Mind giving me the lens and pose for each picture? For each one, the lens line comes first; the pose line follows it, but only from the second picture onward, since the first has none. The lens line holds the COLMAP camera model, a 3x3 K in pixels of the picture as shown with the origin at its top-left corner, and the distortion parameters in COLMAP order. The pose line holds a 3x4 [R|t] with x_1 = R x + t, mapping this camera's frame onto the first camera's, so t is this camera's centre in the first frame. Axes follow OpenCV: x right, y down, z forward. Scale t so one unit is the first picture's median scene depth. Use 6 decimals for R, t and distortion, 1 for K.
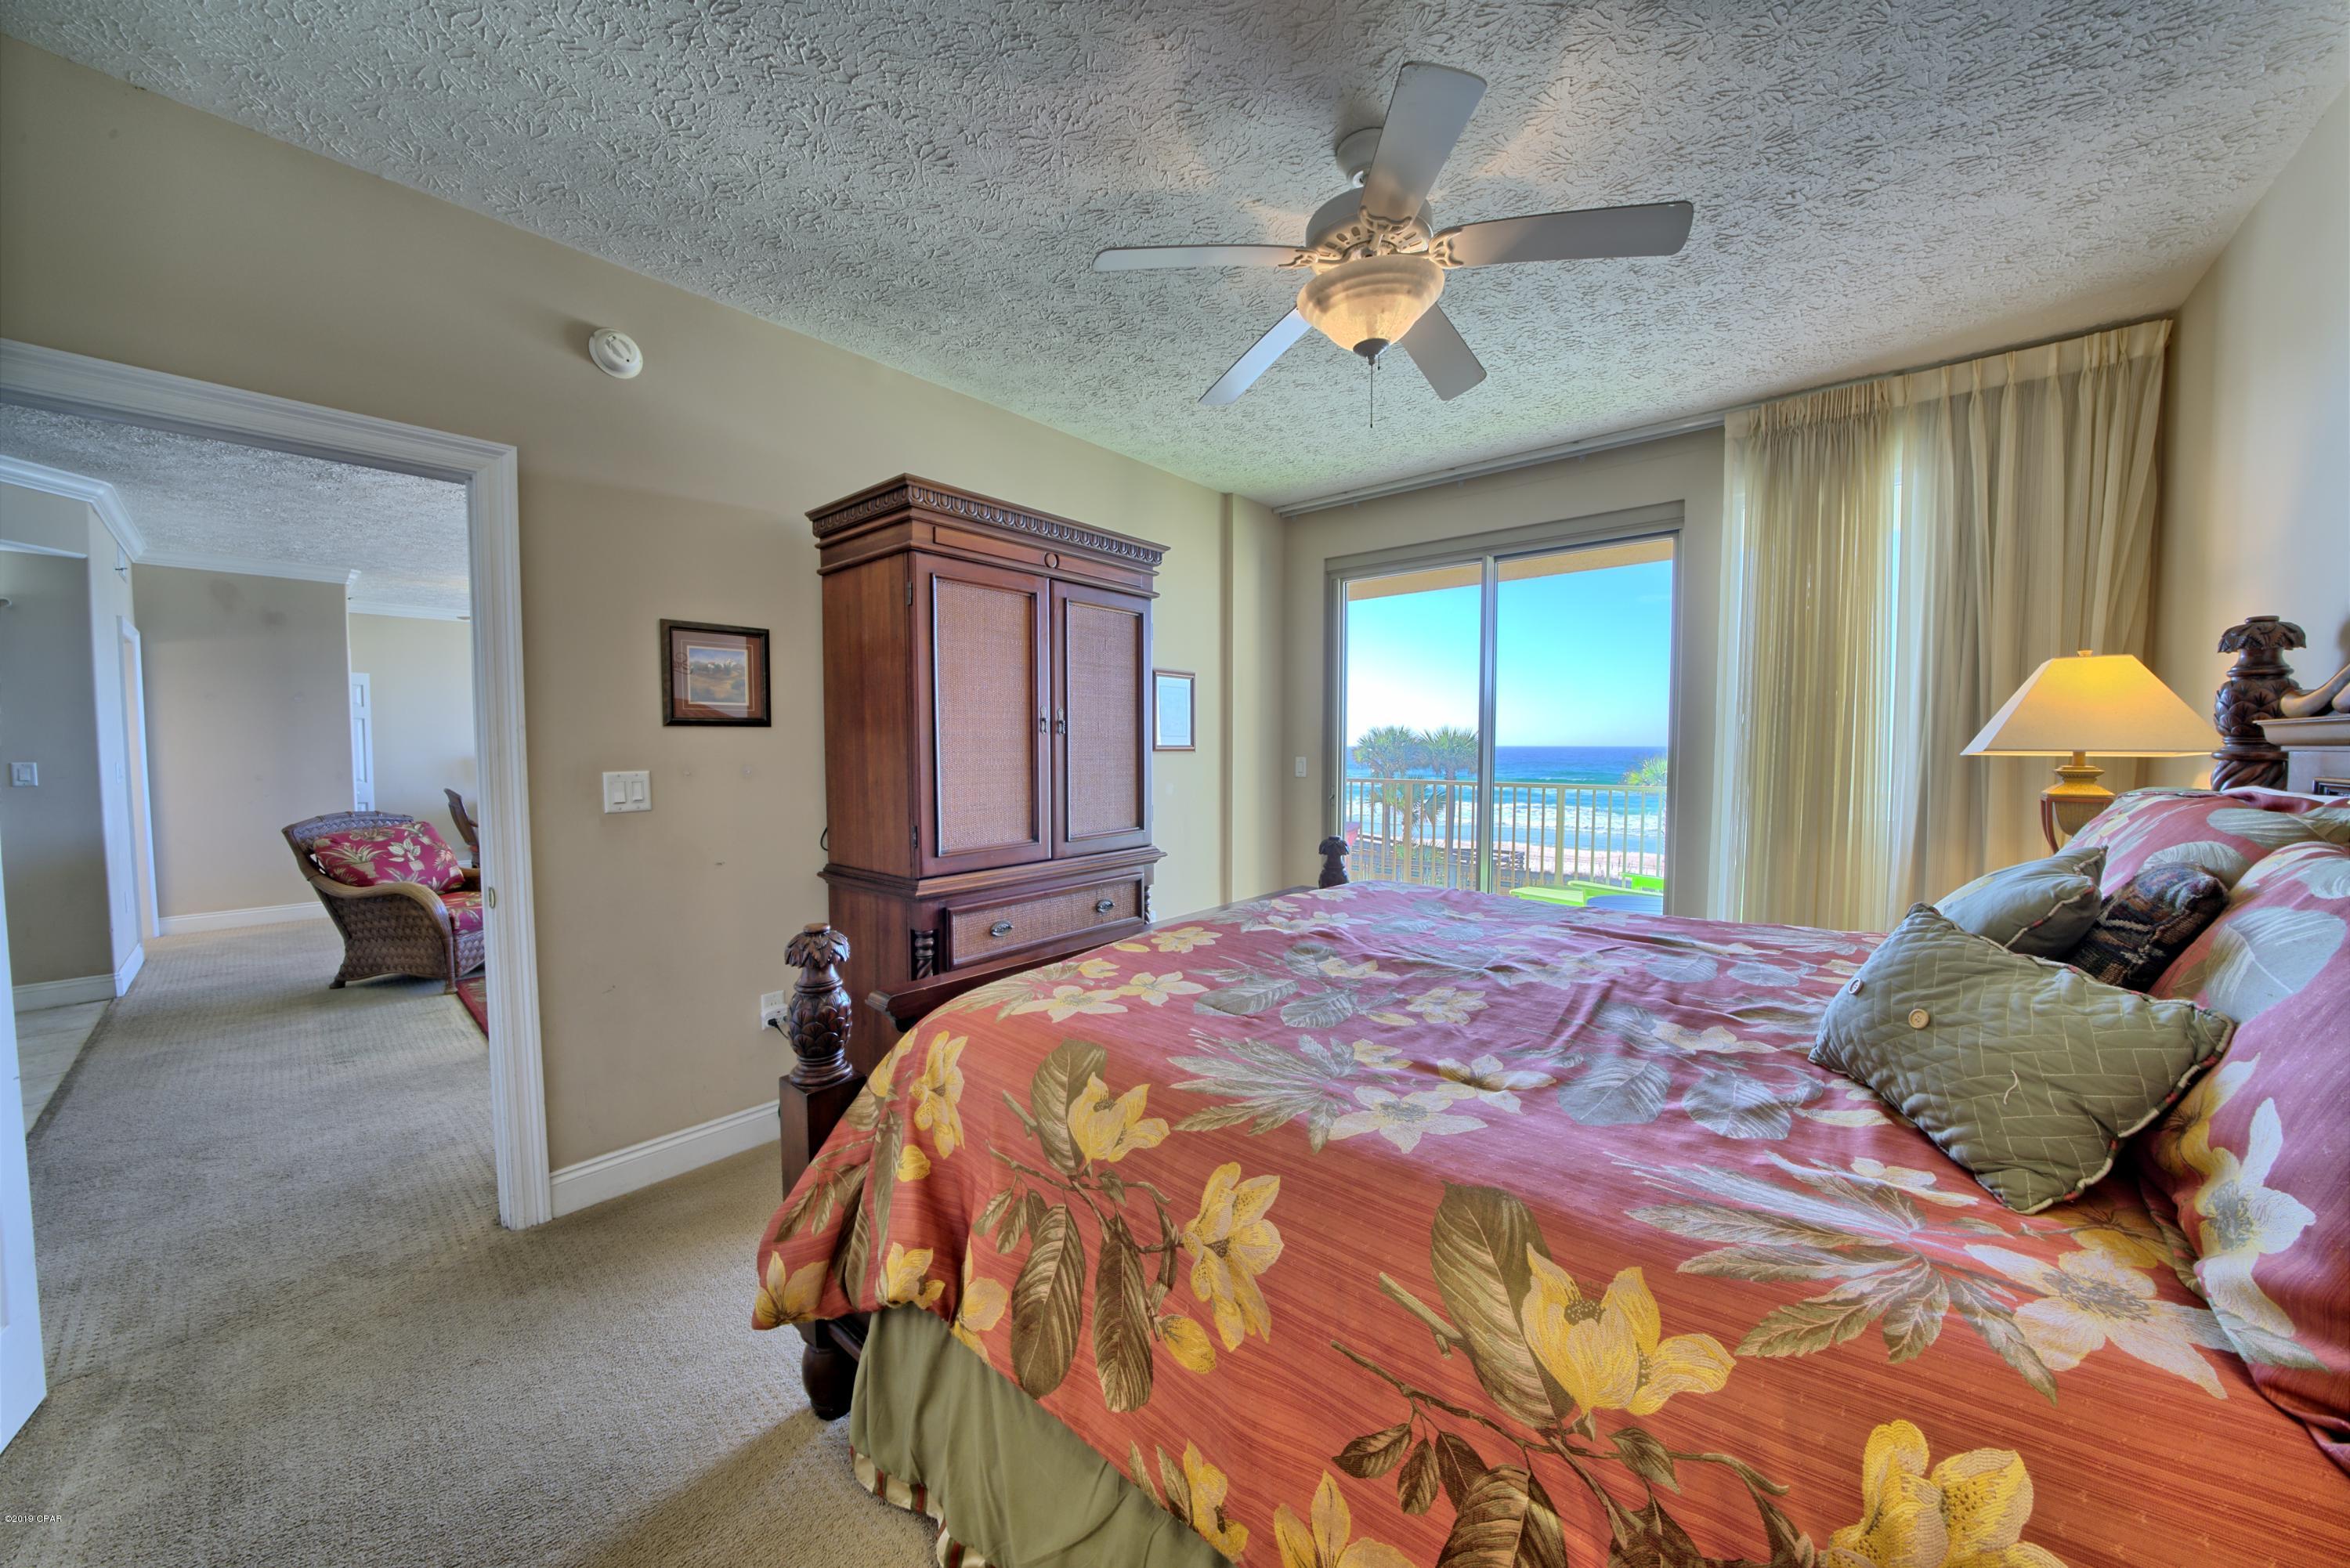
lens RADIAL K [[814.8, 0, 1176.9], [0, 814.8, 783.1], [0, 0, 1]] dist [-0.022907, 0.002291]
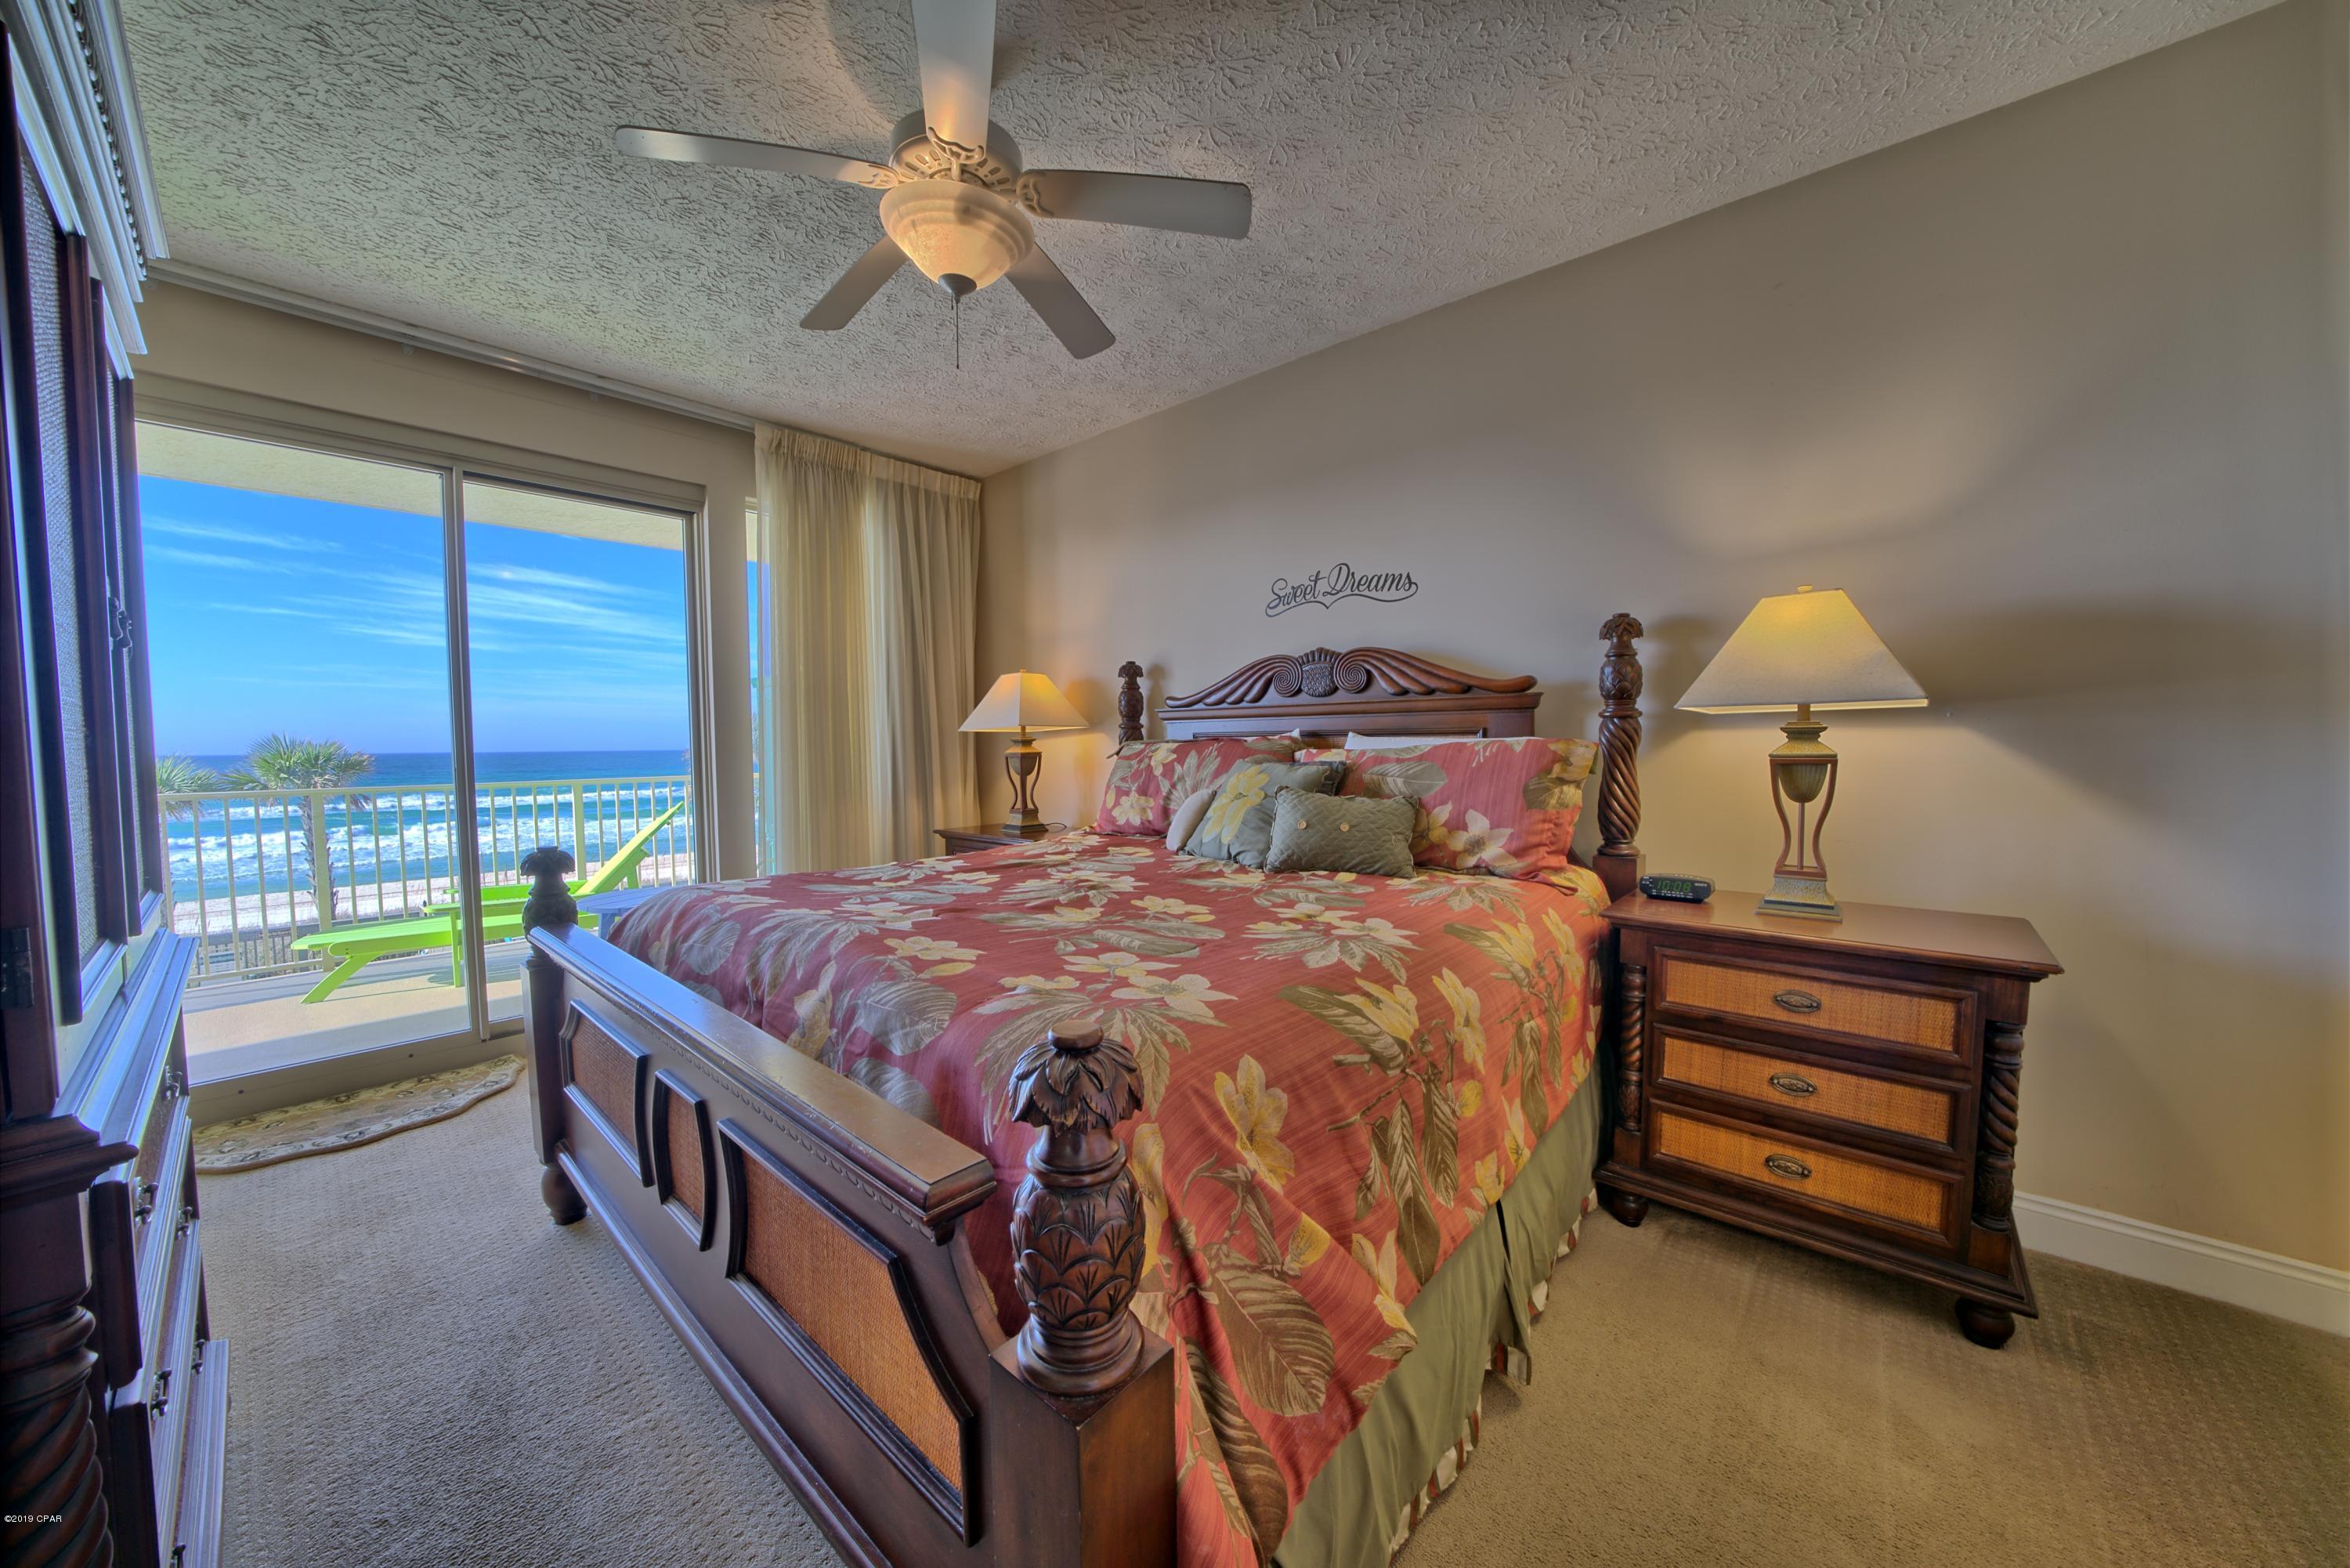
lens RADIAL K [[814.8, 0, 1168.1], [0, 814.8, 785.1], [0, 0, 1]] dist [-0.022907, 0.002291]
pose [[0.016030, -0.048515, 0.998694, -0.842779], [0.060046, 0.997066, 0.047472, 0.023703], [-0.998067, 0.059206, 0.018896, 0.888110]]
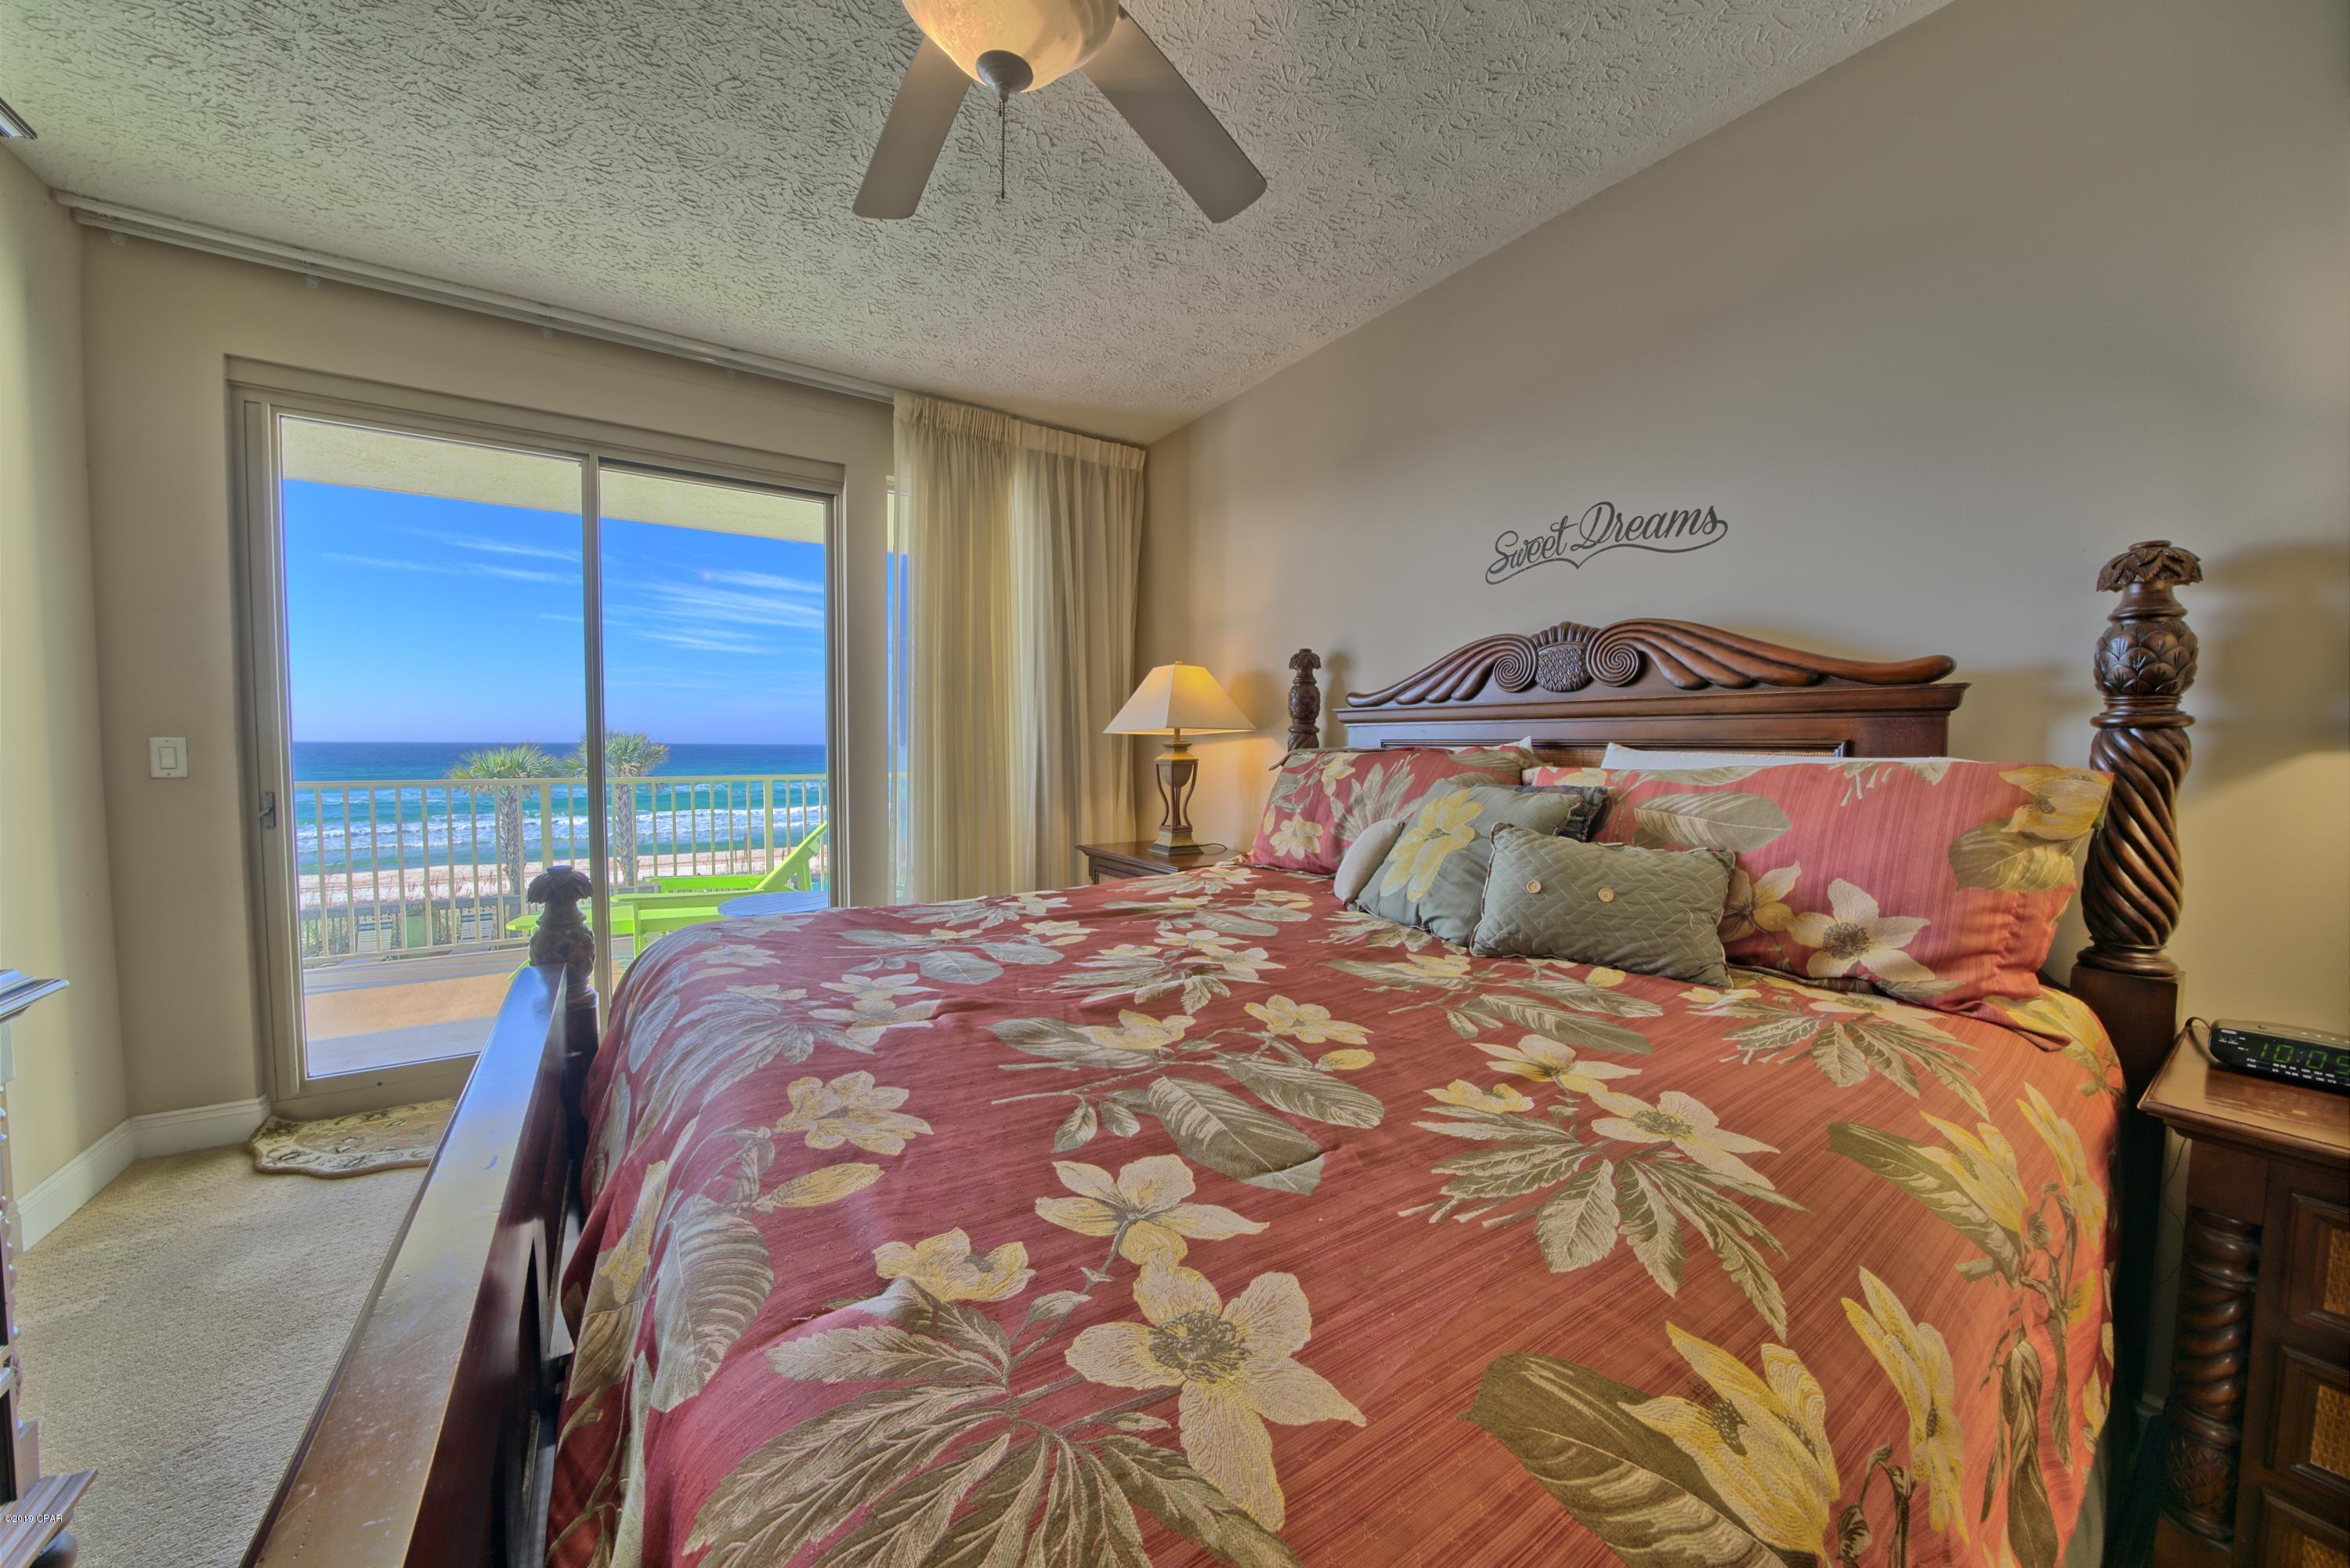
lens RADIAL K [[814.8, 0, 1165.2], [0, 814.8, 783.5], [0, 0, 1]] dist [-0.022907, 0.002291]
pose [[0.269380, -0.041345, 0.962146, -0.413990], [0.041281, 0.998655, 0.031357, 0.011465], [-0.962149, 0.031271, 0.270724, 0.835095]]
